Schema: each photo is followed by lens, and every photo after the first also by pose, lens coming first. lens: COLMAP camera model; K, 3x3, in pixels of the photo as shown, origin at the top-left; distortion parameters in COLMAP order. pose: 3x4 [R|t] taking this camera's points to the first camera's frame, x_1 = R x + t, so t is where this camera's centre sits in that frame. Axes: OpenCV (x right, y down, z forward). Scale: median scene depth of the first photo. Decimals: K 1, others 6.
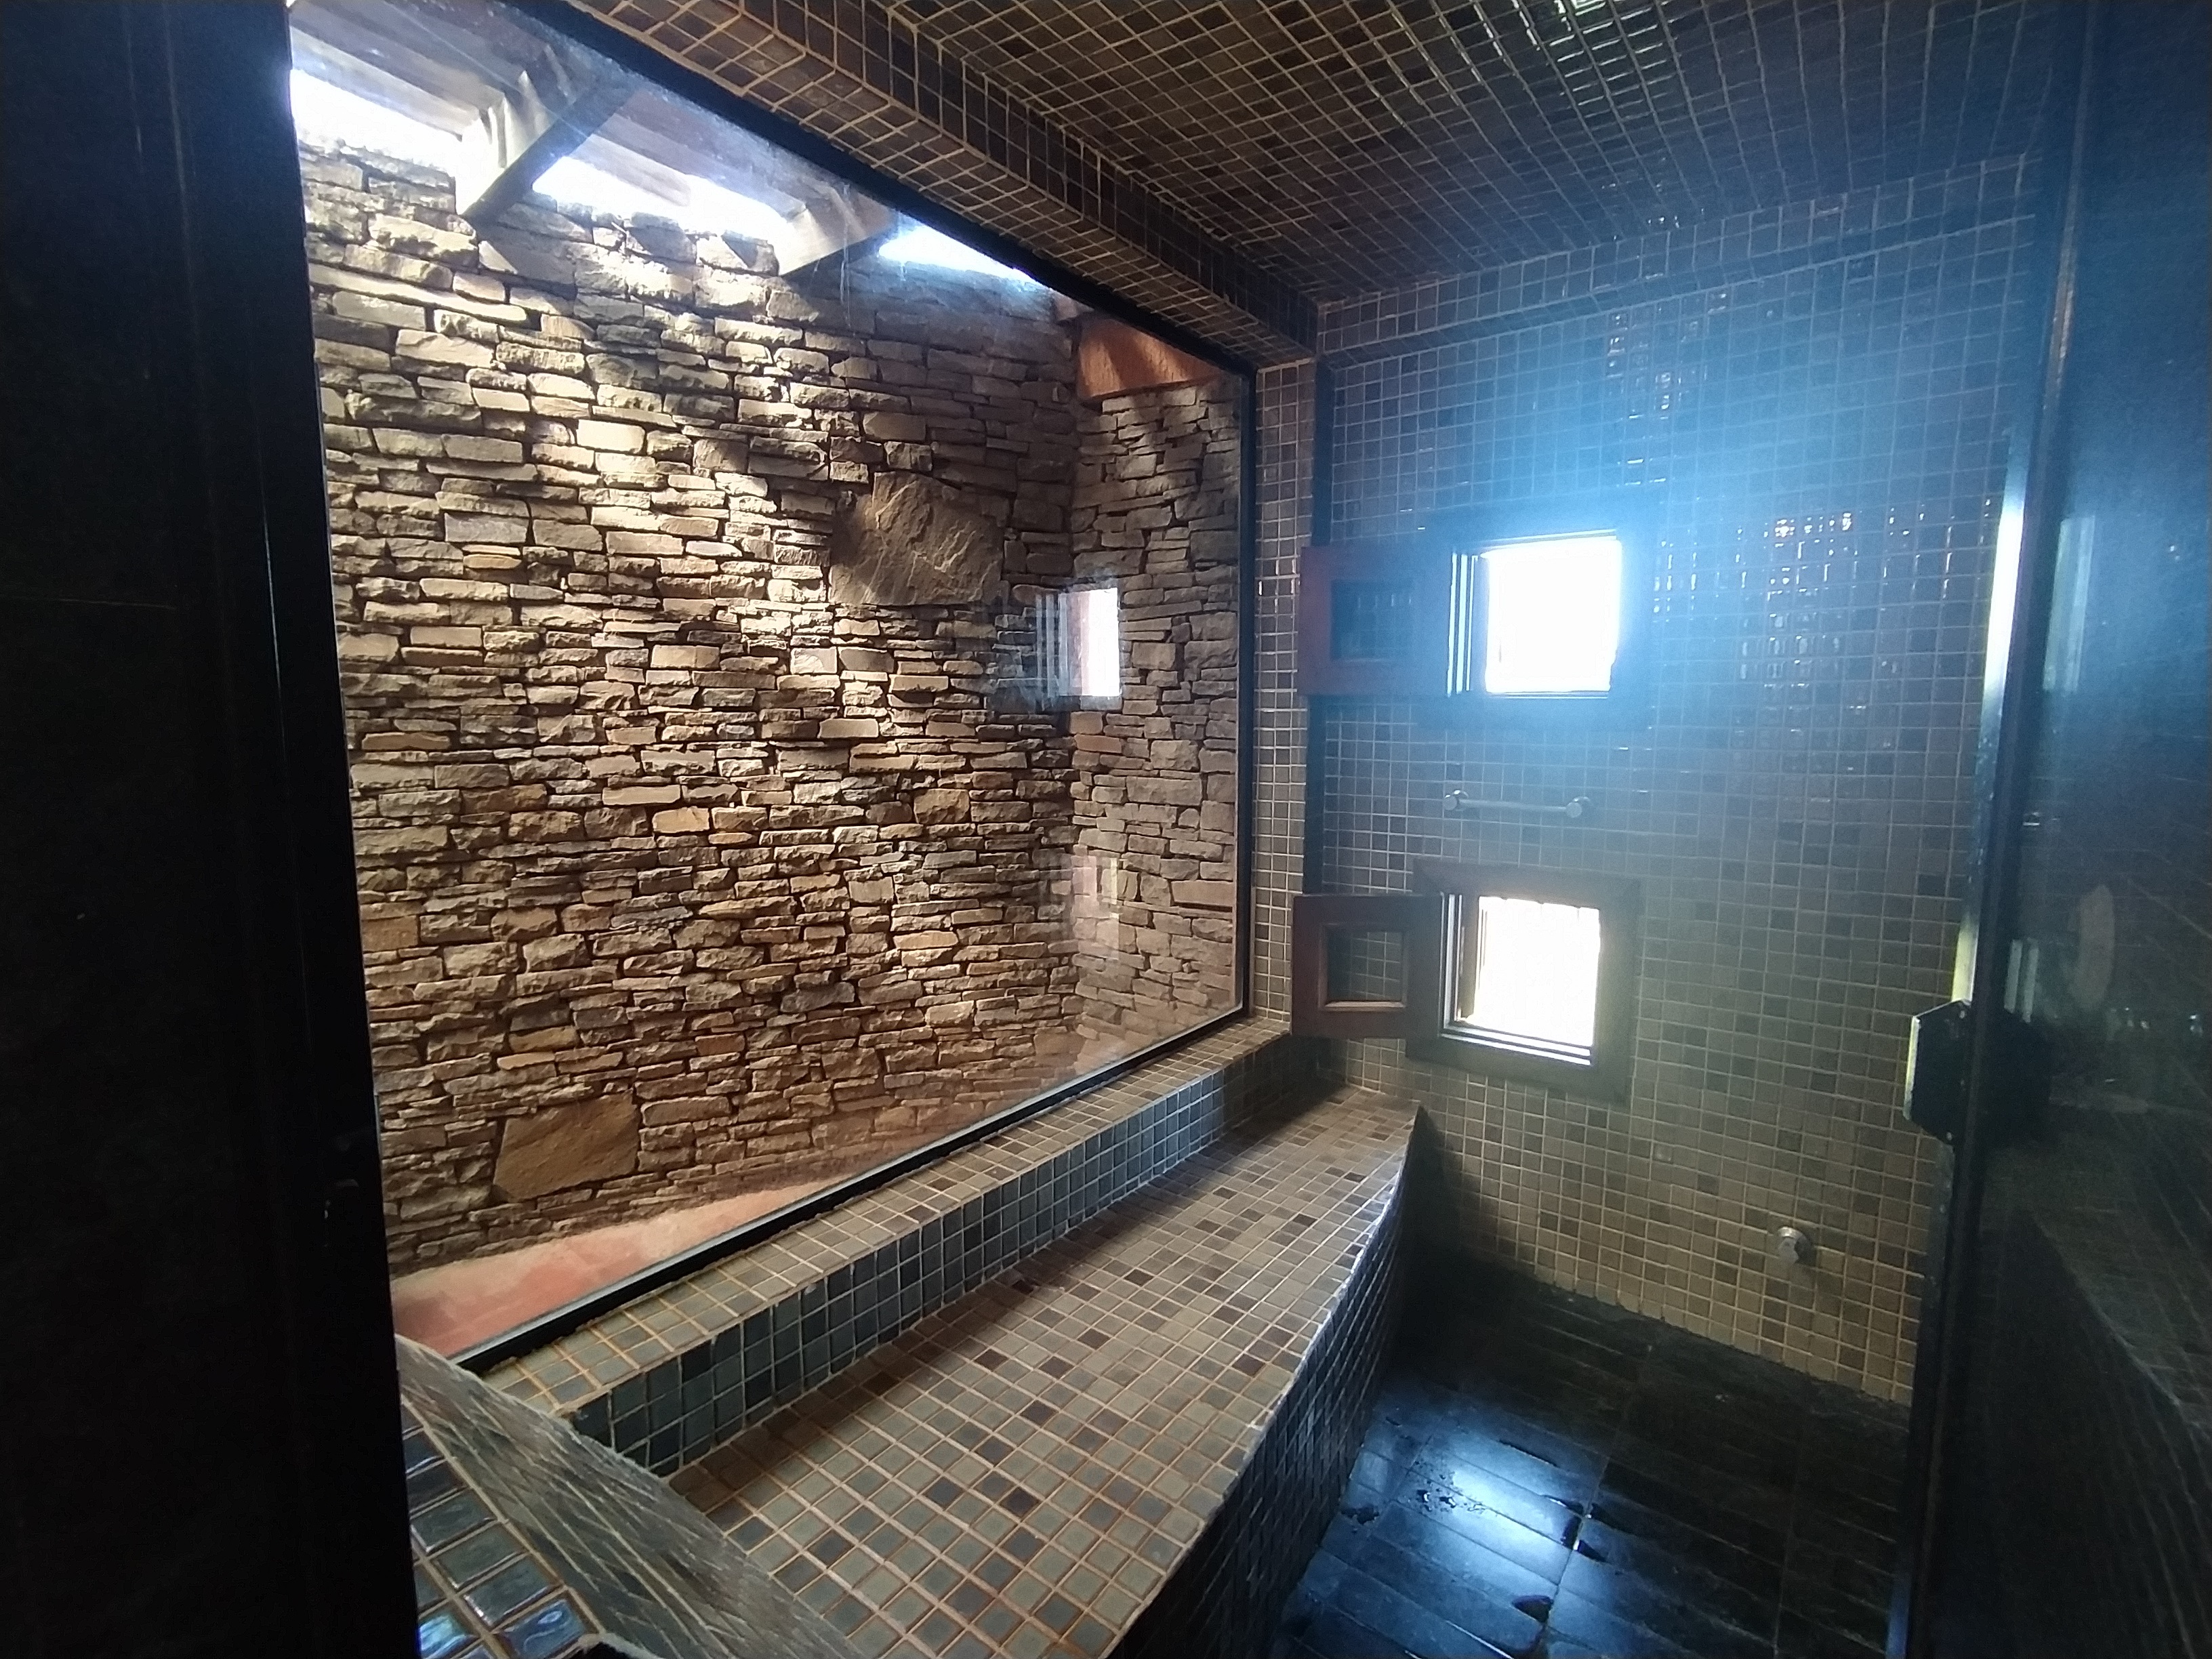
lens RADIAL K [[1014.7, 0, 1105.6], [0, 1014.7, 836.4], [0, 0, 1]] dist [-0.000639, 0.001197]
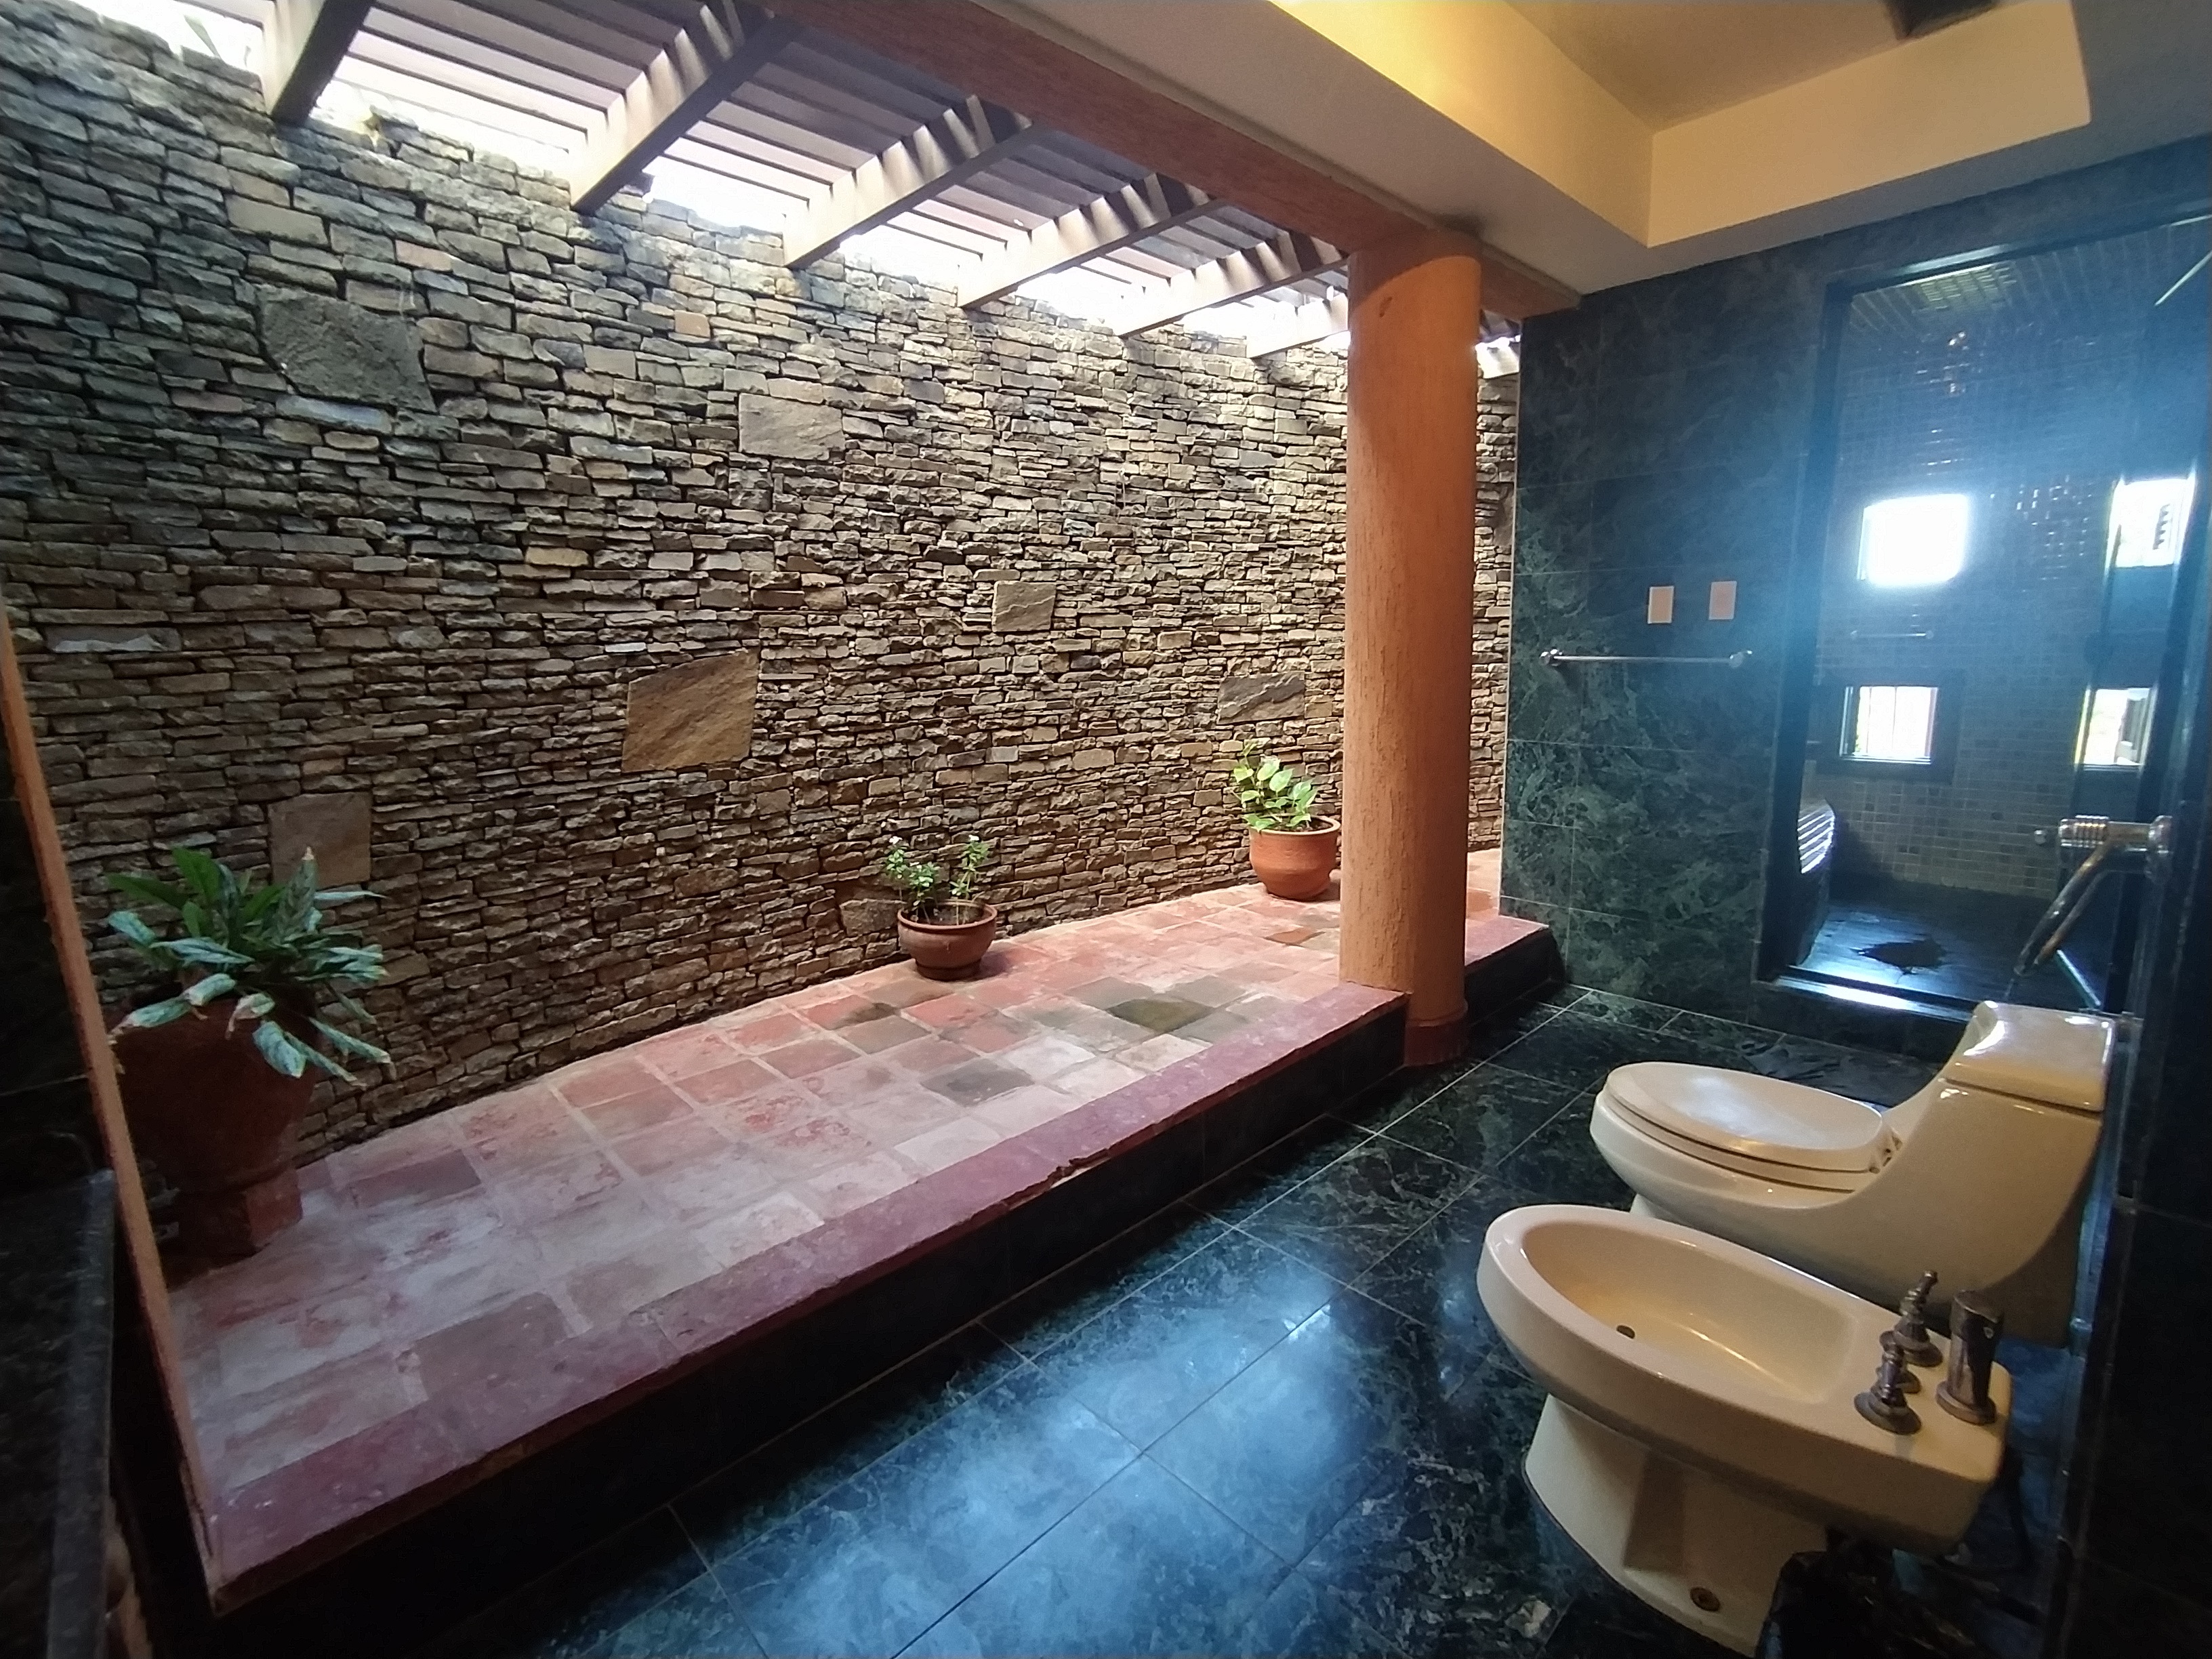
lens RADIAL K [[1014.7, 0, 1107.9], [0, 1014.7, 825.6], [0, 0, 1]] dist [-0.000639, 0.001197]
pose [[0.990904, -0.004355, -0.134498, -0.844047], [0.012090, 0.998315, 0.056752, 0.208416], [0.134024, -0.057862, 0.989287, -1.179209]]
